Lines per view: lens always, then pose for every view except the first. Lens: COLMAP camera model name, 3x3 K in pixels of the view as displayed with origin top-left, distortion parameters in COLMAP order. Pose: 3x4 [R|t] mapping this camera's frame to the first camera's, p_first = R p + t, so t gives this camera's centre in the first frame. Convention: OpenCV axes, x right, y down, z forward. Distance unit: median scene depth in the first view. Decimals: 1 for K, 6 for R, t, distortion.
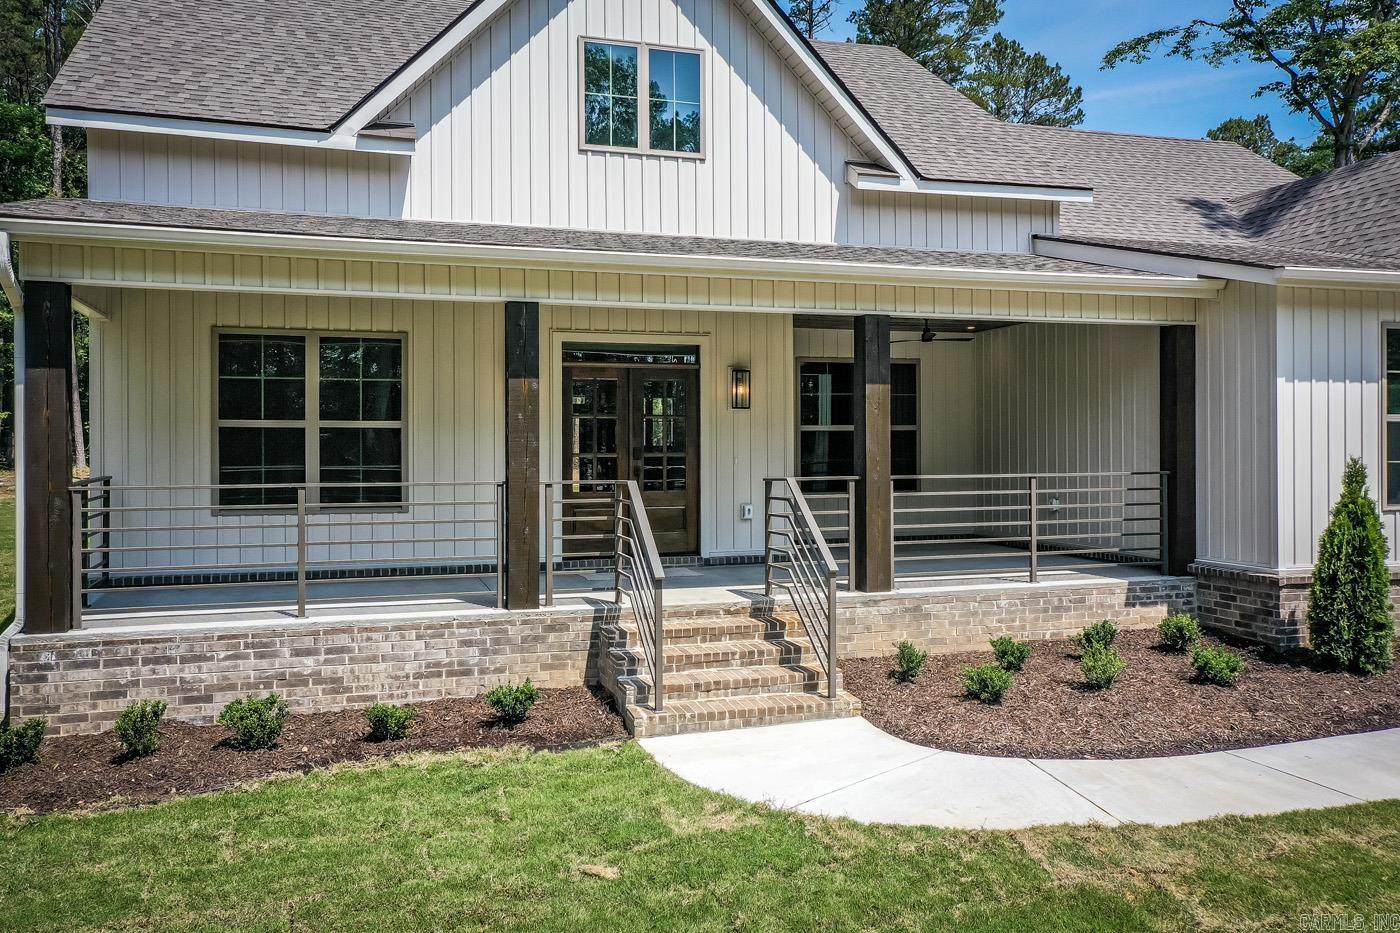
lens RADIAL K [[1107.2, 0, 669.2], [0, 1107.2, 455.2], [0, 0, 1]] dist [0.011079, 0.005102]
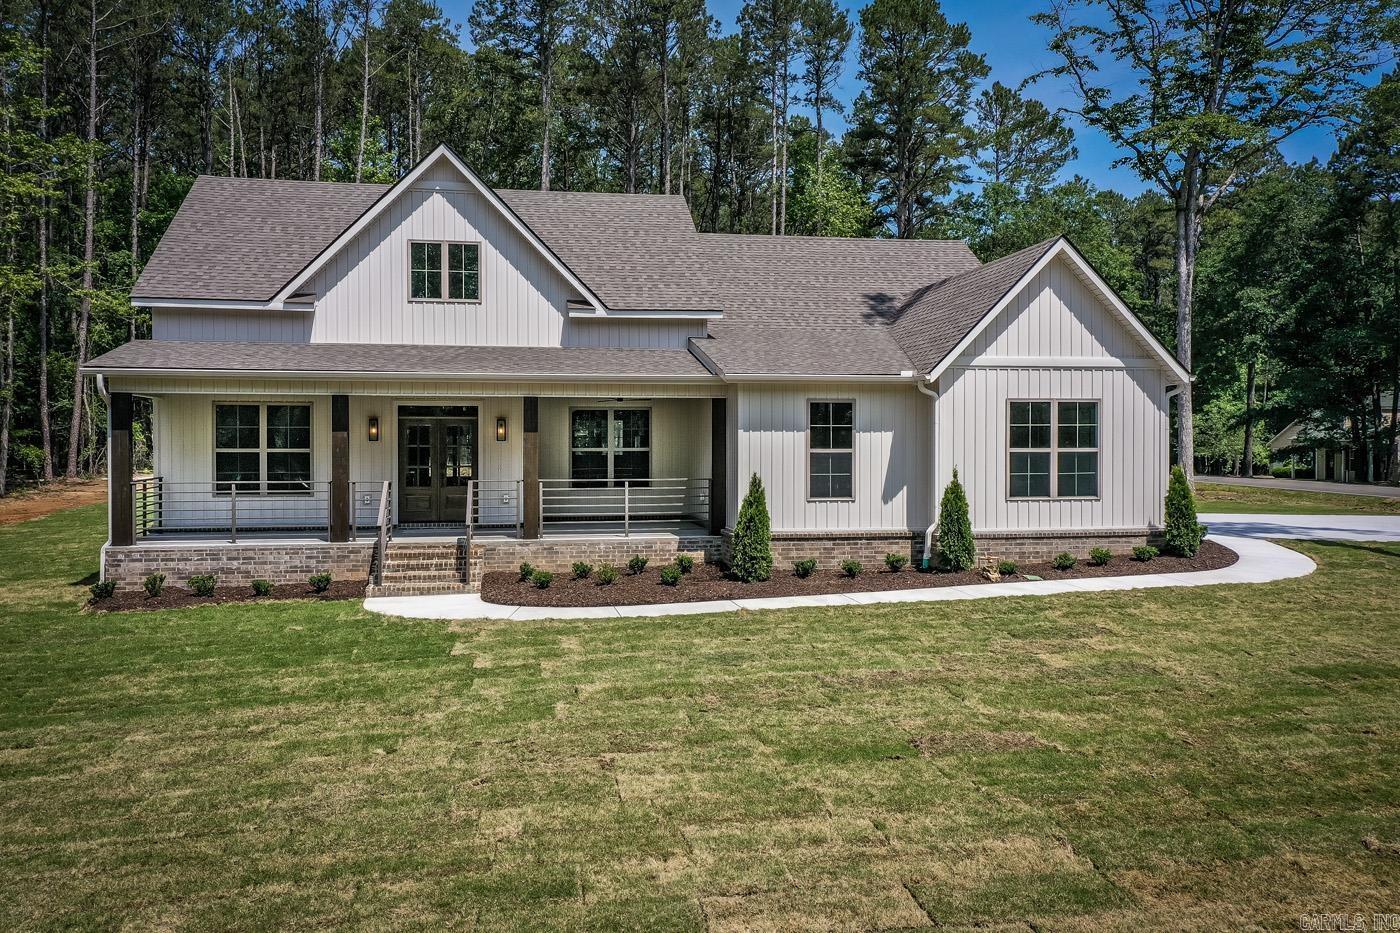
lens RADIAL K [[1136.4, 0, 700.0], [0, 1136.4, 466.5], [0, 0, 1]] dist [0.016040, 0.002342]
pose [[0.991187, 0.007167, -0.132276, 0.706350], [-0.004967, 0.999844, 0.016951, -0.037655], [0.132377, -0.016145, 0.991068, -0.885534]]
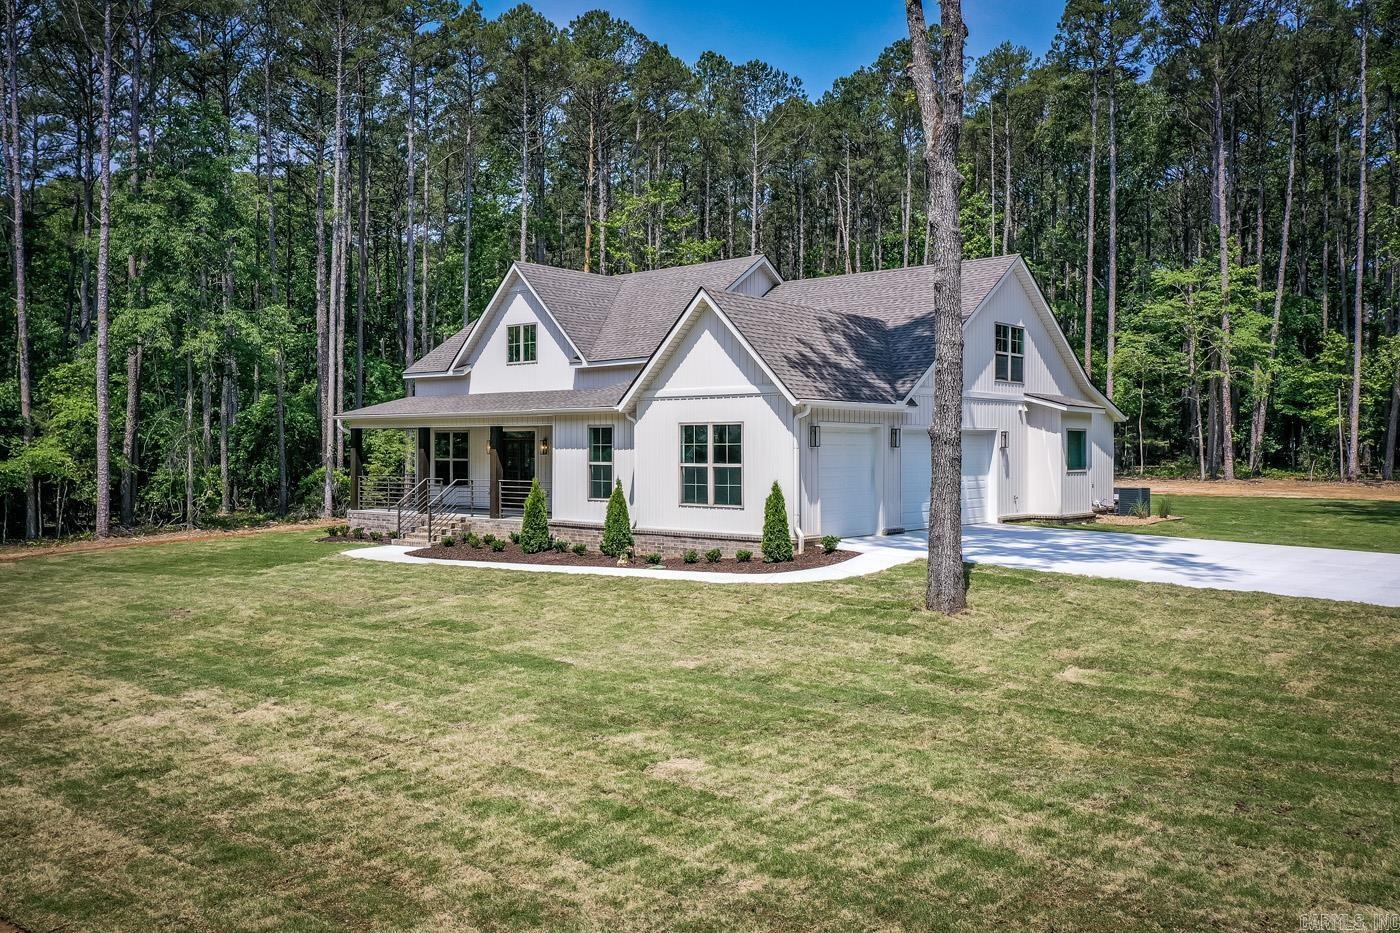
lens RADIAL K [[1136.4, 0, 700.0], [0, 1136.4, 466.5], [0, 0, 1]] dist [0.016040, 0.002342]
pose [[0.525059, 0.019618, -0.850840, 2.935907], [-0.008120, 0.999804, 0.018041, -0.073540], [0.851027, -0.002564, 0.525115, -0.138190]]
